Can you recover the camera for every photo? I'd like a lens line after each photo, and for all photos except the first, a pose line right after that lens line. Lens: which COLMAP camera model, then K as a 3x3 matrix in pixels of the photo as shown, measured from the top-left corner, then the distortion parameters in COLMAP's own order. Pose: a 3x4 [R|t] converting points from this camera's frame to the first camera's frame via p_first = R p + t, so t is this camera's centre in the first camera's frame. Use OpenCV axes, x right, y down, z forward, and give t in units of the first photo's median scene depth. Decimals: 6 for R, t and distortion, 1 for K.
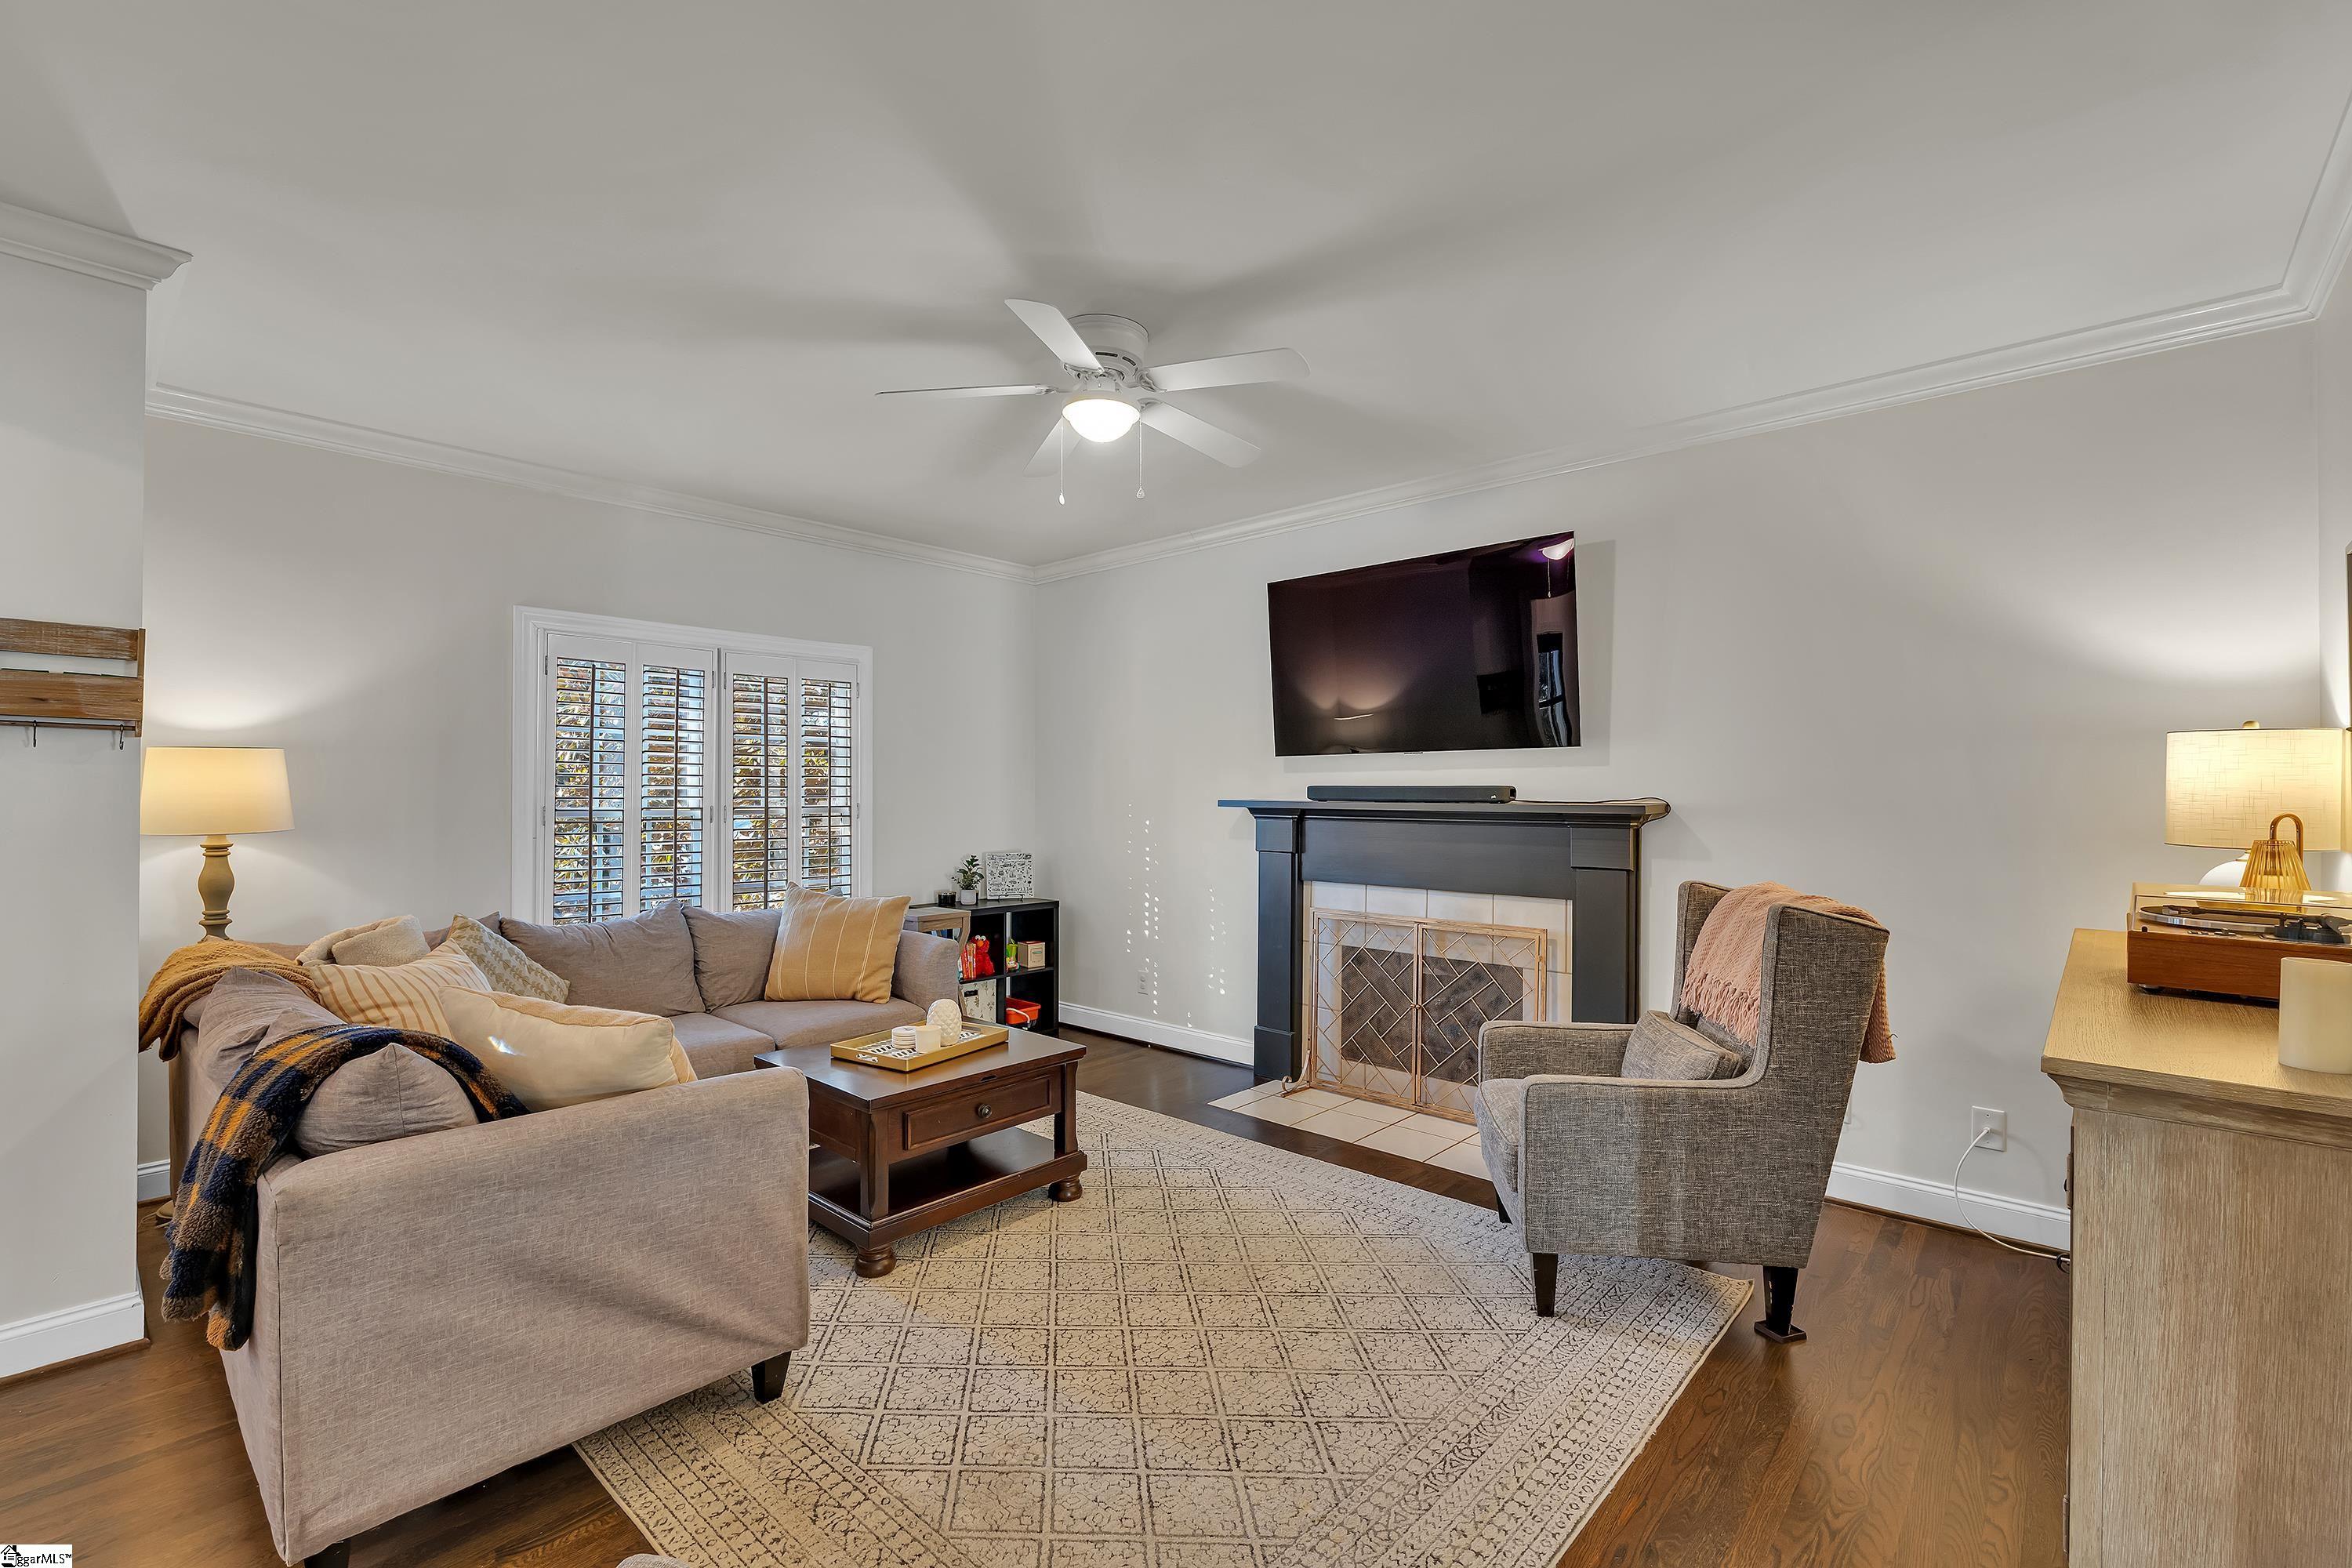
lens RADIAL K [[1025.9, 0, 1179.8], [0, 1025.9, 786.0], [0, 0, 1]] dist [-0.003410, 0.000994]
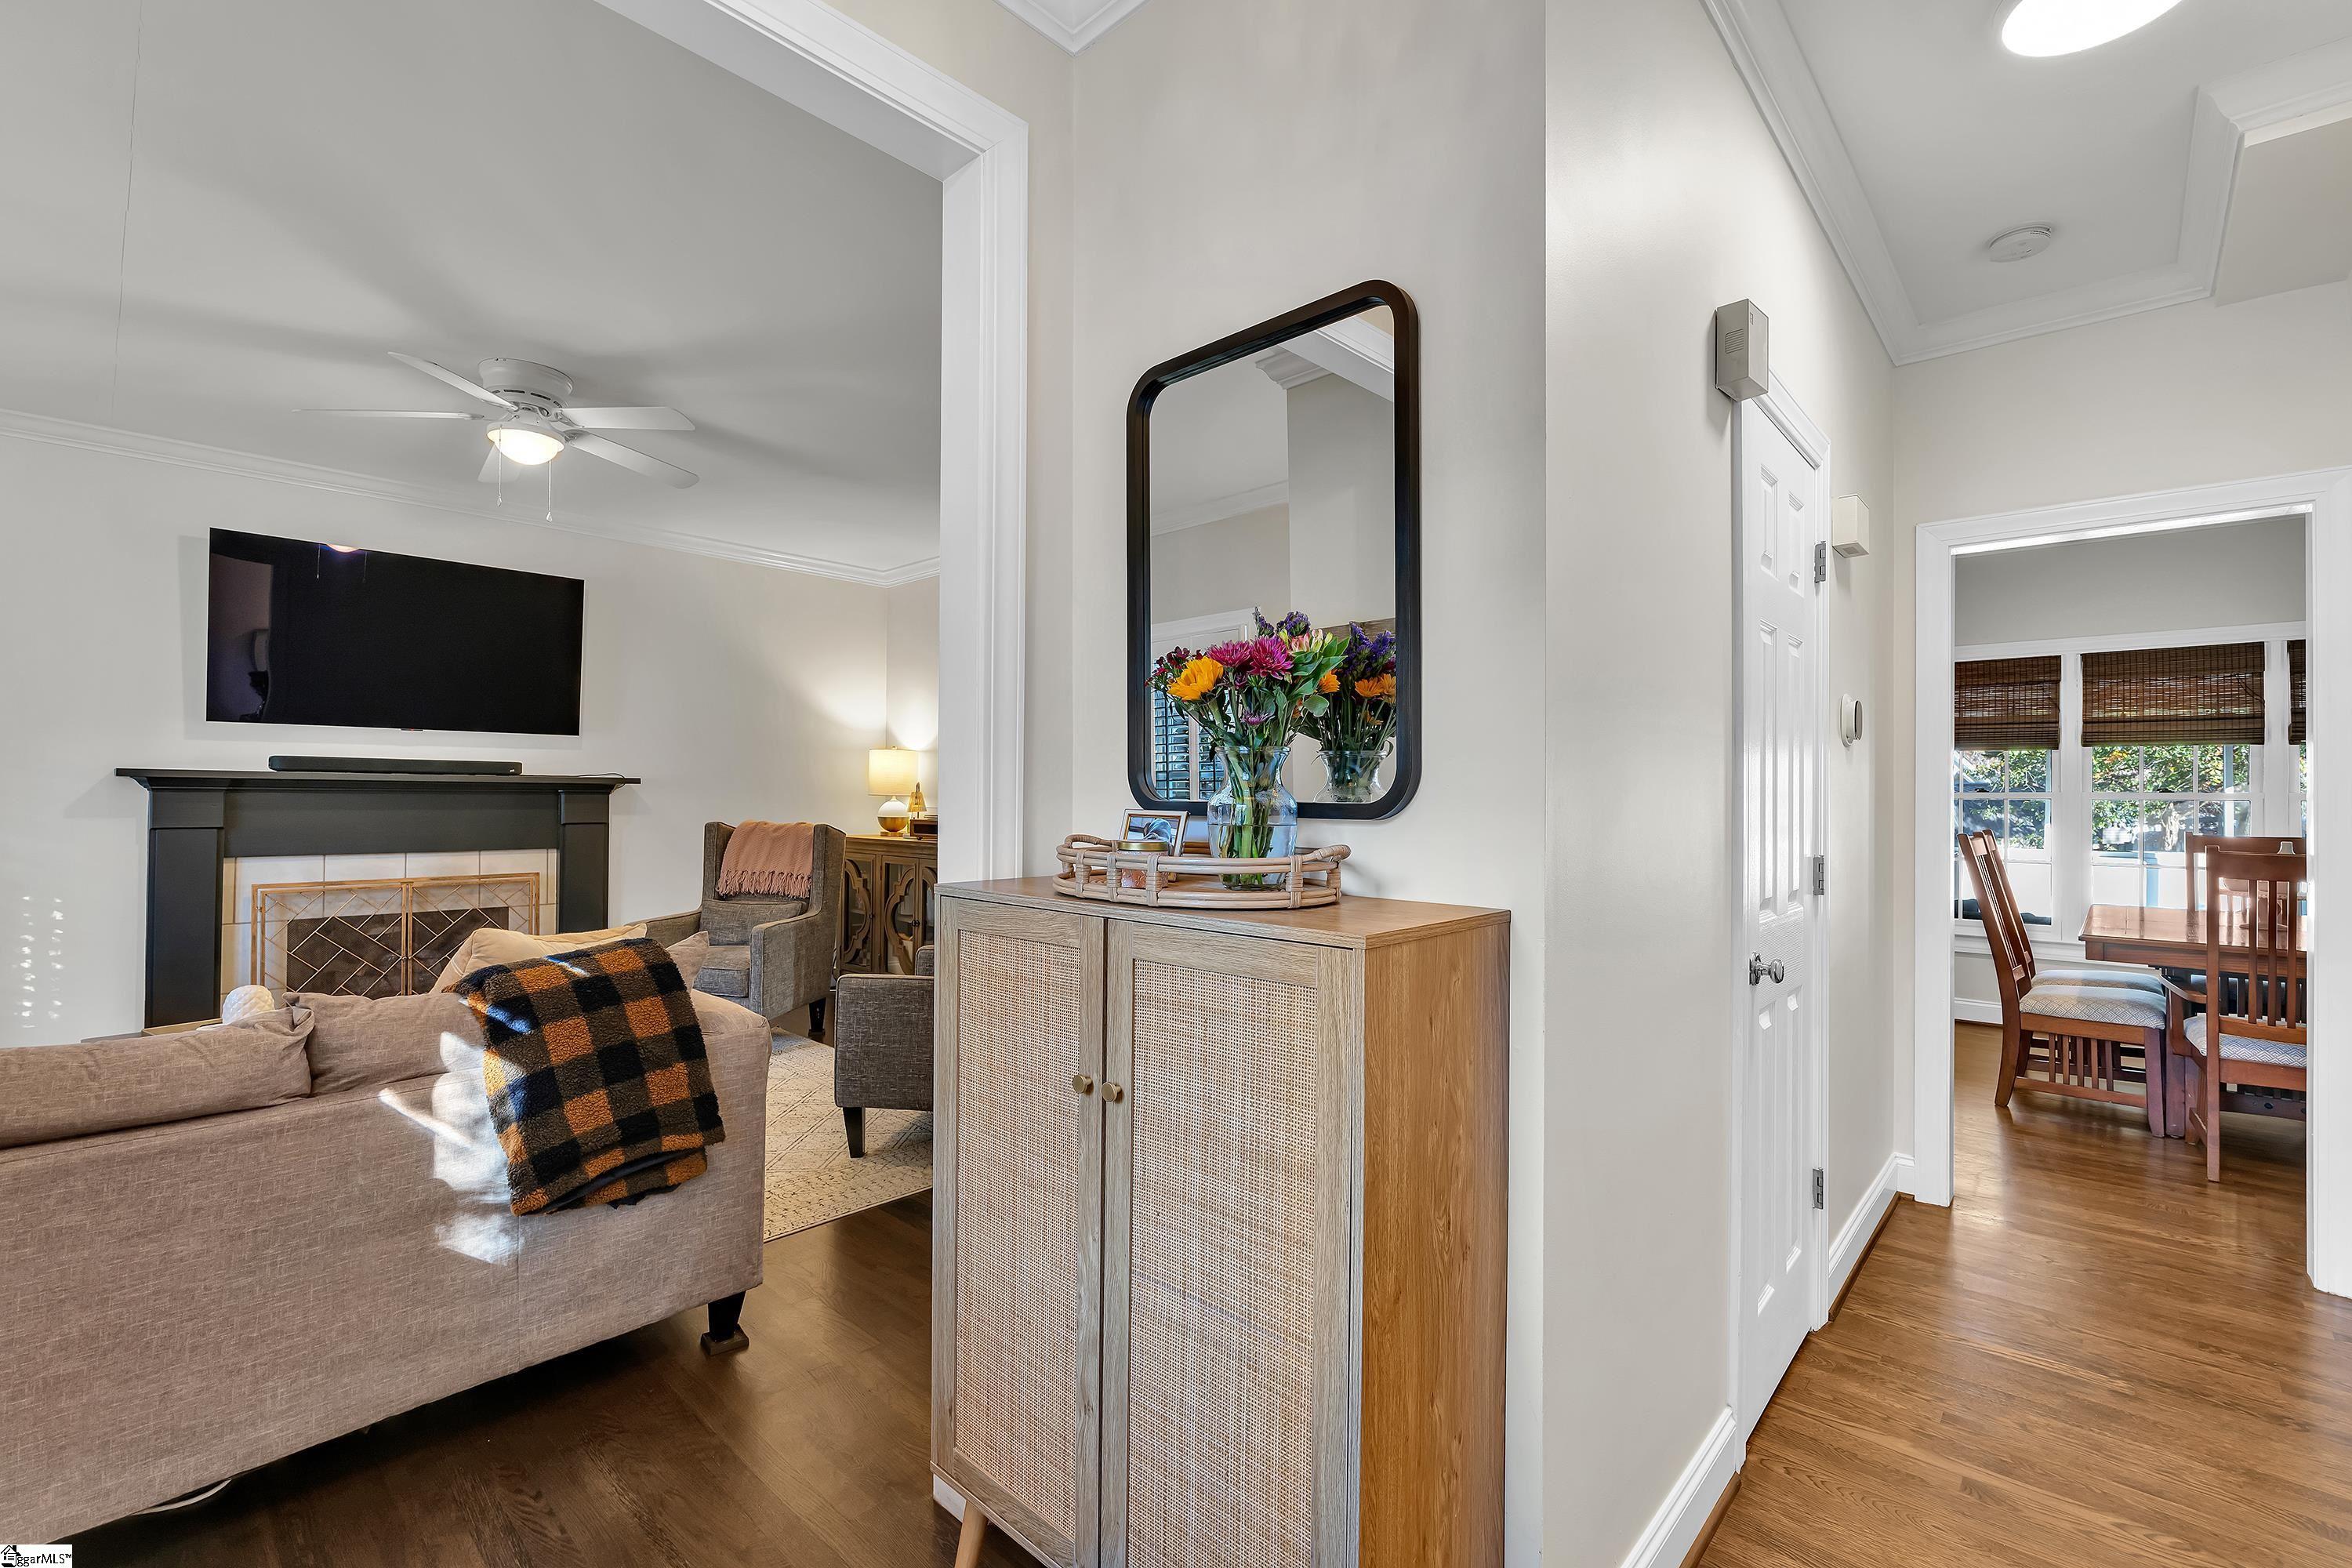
lens RADIAL K [[1025.9, 0, 1174.6], [0, 1025.9, 785.9], [0, 0, 1]] dist [-0.003410, 0.000994]
pose [[0.022760, 0.002944, 0.999737, -0.851942], [-0.015391, 0.999878, -0.002594, 0.018743], [-0.999622, -0.015328, 0.022803, 0.148415]]
